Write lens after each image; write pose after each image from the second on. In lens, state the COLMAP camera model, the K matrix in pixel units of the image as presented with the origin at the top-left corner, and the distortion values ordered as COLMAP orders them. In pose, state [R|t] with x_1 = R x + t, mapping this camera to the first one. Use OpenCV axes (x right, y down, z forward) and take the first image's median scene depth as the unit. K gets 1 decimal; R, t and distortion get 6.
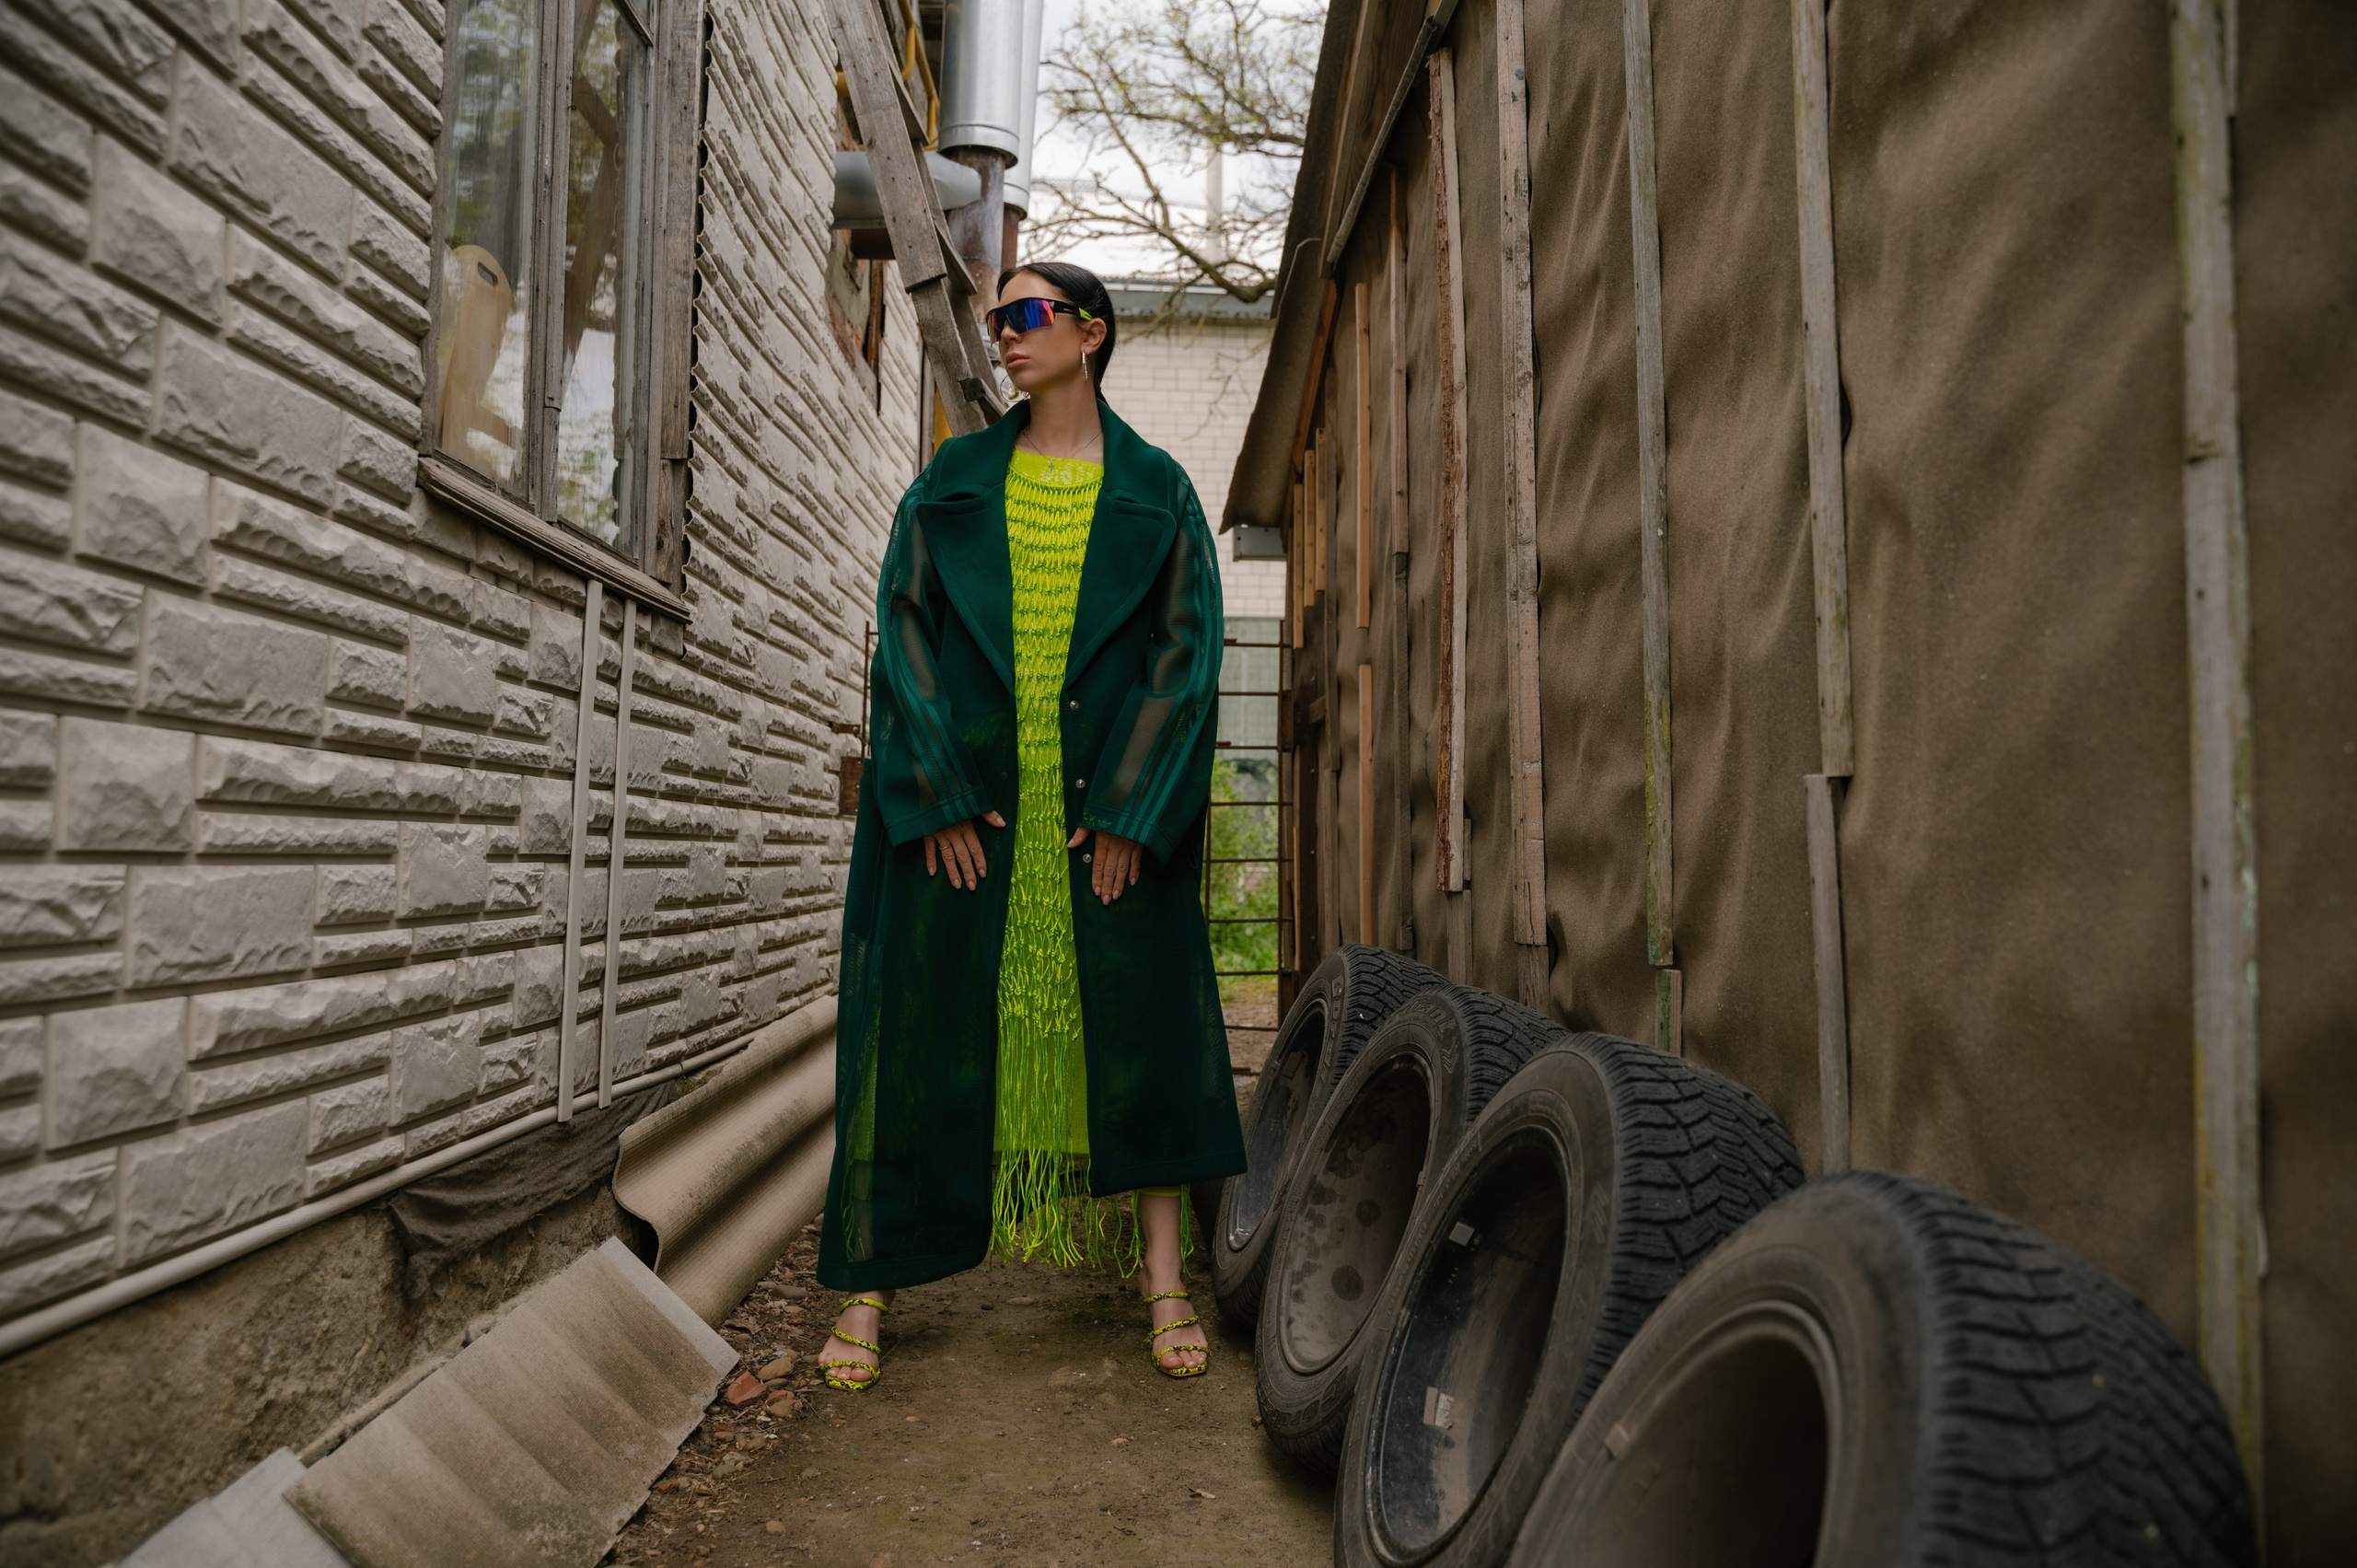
lens RADIAL K [[1796.9, 0, 1178.5], [0, 1796.9, 784.0], [0, 0, 1]] dist [-0.091914, 0.059675]
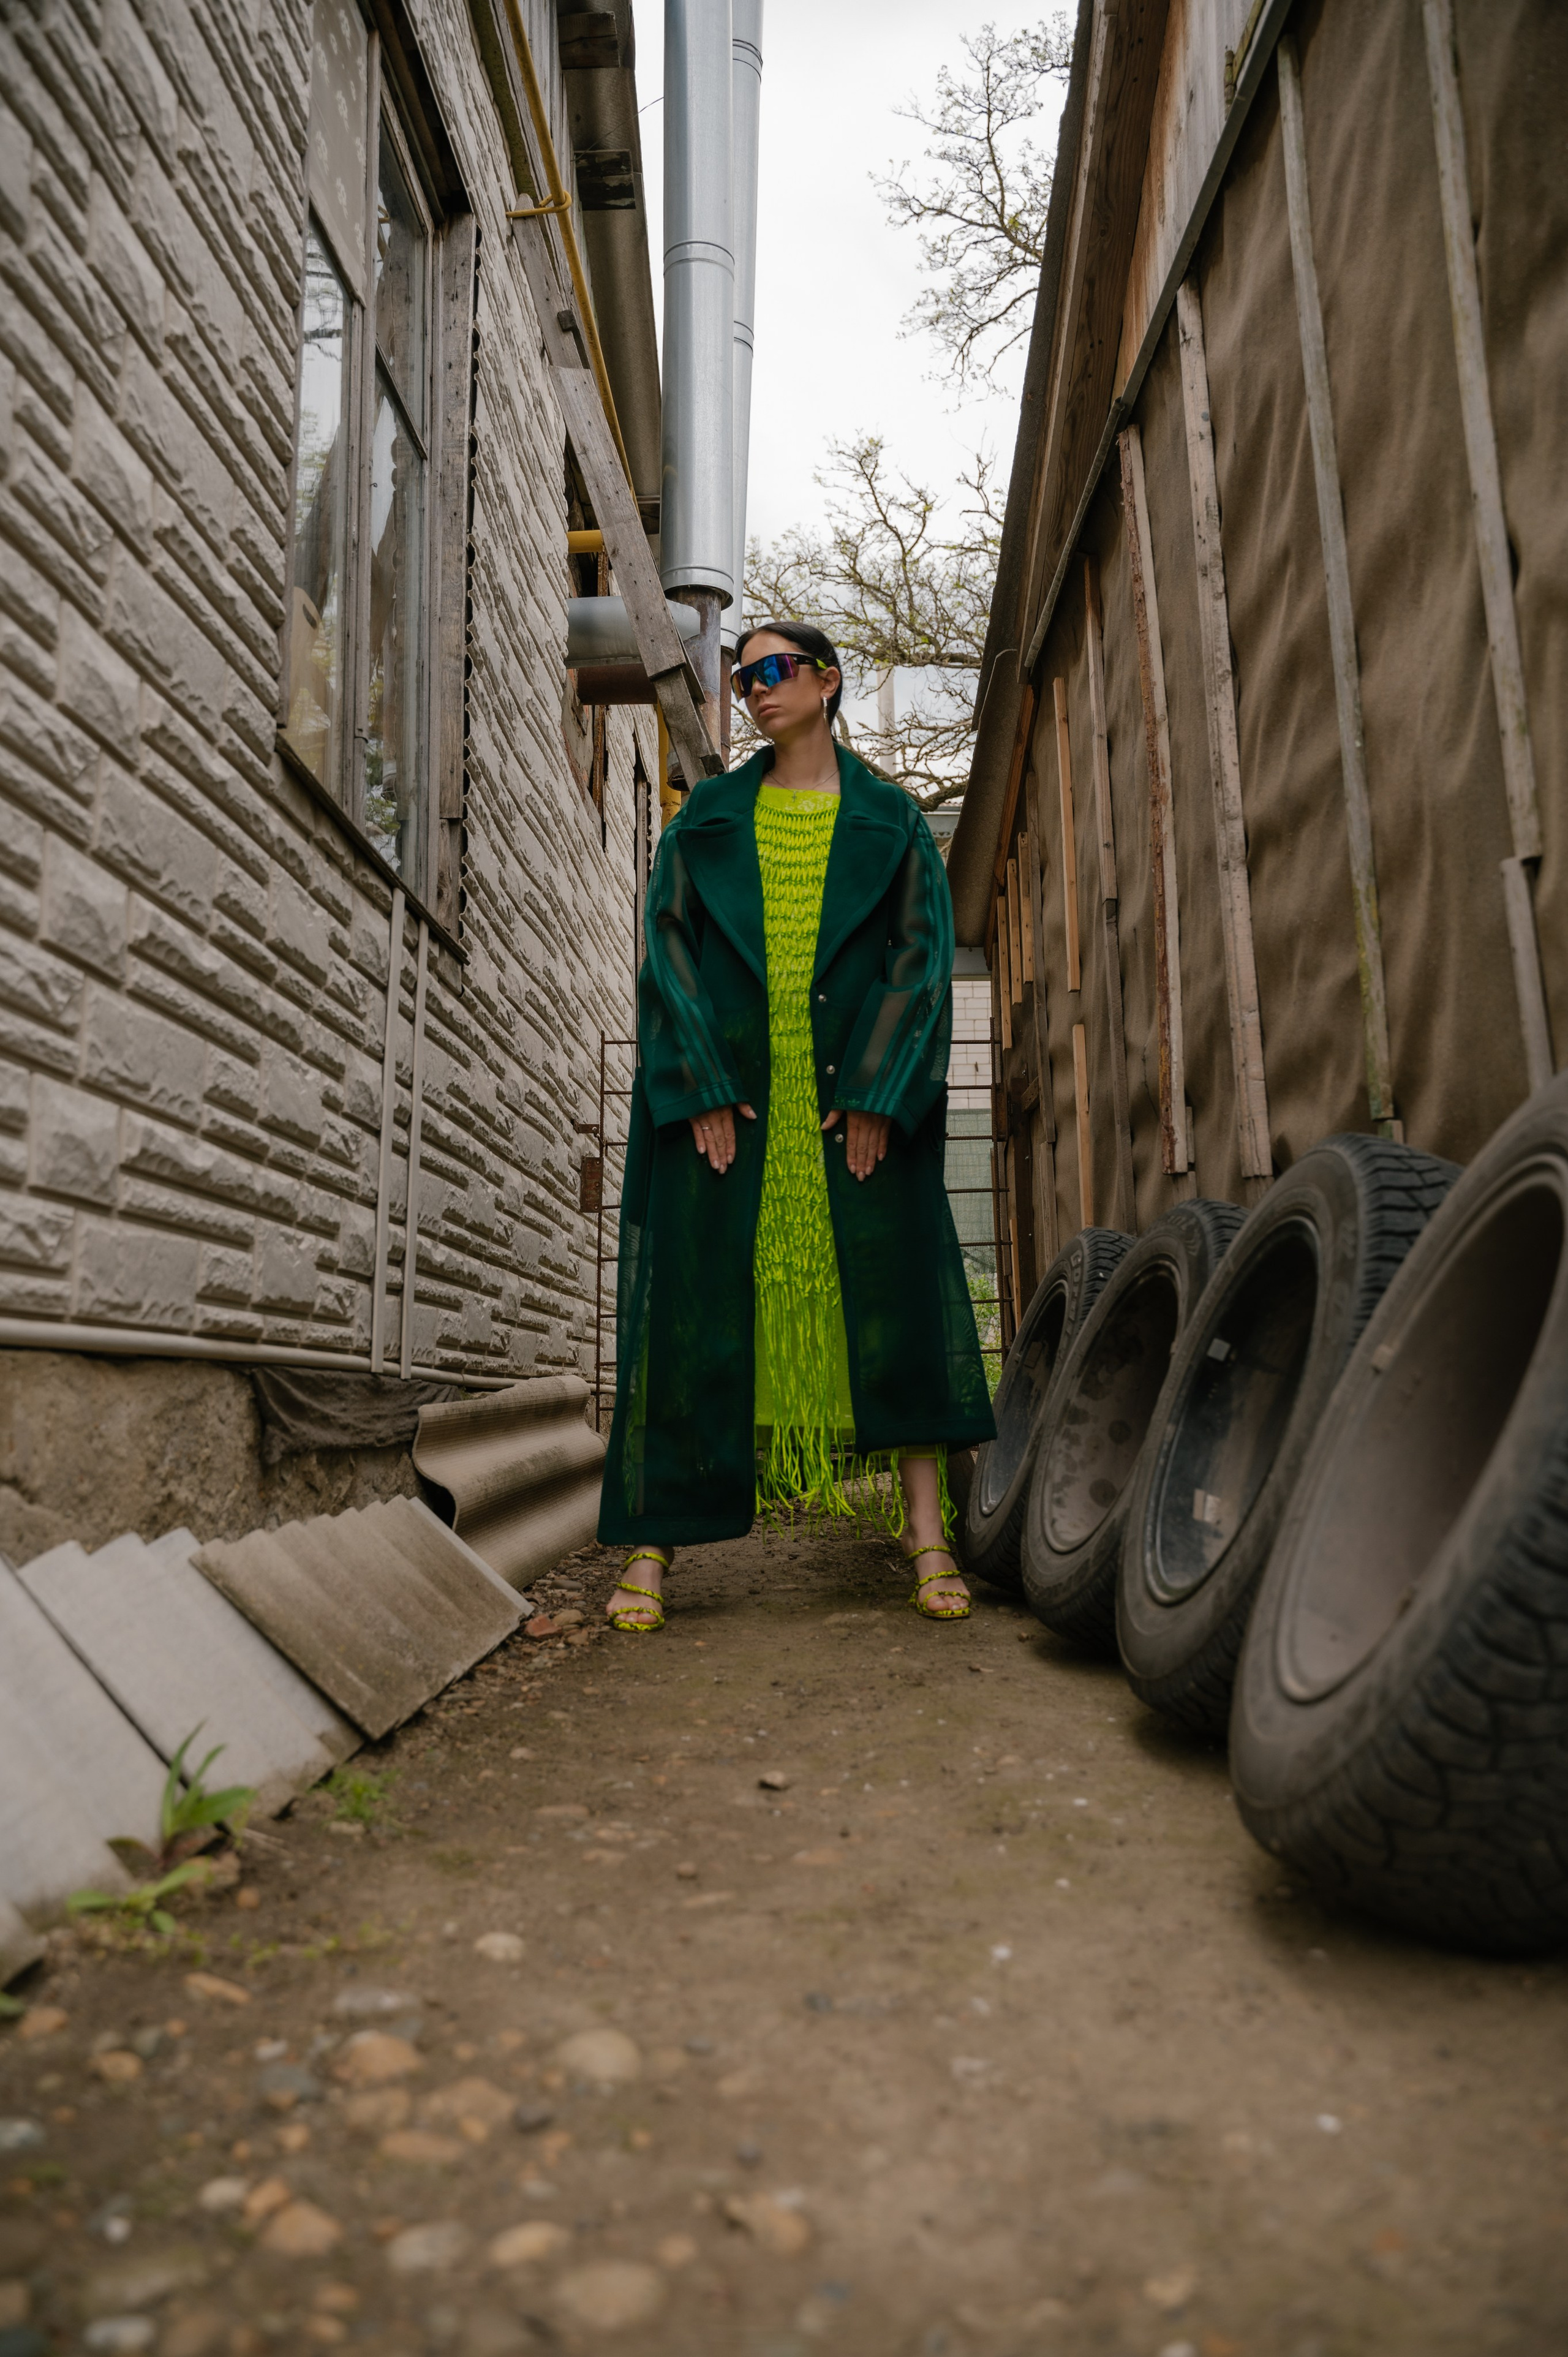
lens RADIAL K [[1796.9, 0, 784.0], [0, 1796.9, 1178.5], [0, 0, 1]] dist [-0.091914, 0.059675]
pose [[0.998567, -0.033393, -0.041813, -0.042251], [0.029711, 0.995870, -0.085791, 0.160339], [0.044505, 0.084425, 0.995435, -0.088176]]
